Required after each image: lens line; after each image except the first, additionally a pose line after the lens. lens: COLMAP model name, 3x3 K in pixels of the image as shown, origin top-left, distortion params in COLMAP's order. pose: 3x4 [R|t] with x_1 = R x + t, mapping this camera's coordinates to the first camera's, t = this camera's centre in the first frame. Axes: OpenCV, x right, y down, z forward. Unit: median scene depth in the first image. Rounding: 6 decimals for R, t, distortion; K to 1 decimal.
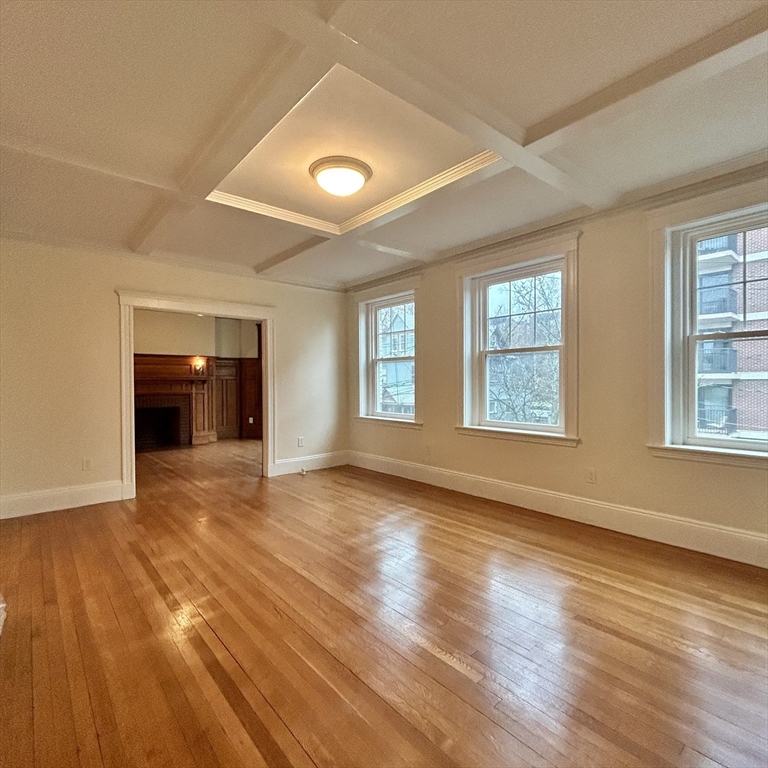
lens RADIAL K [[426.6, 0, 384.0], [0, 426.6, 384.0], [0, 0, 1]] dist [0.016332, -0.000089]
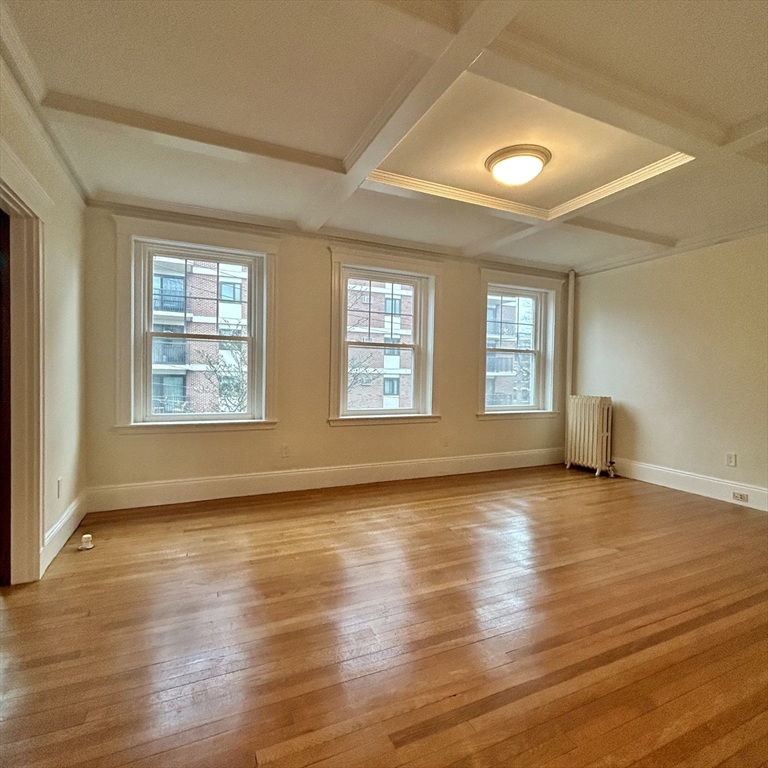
lens RADIAL K [[426.6, 0, 384.0], [0, 426.6, 384.0], [0, 0, 1]] dist [0.016332, -0.000089]
pose [[0.275545, -0.015308, 0.961166, -0.647232], [-0.008877, 0.999790, 0.018468, 0.003823], [-0.961247, -0.013621, 0.275351, 0.580244]]
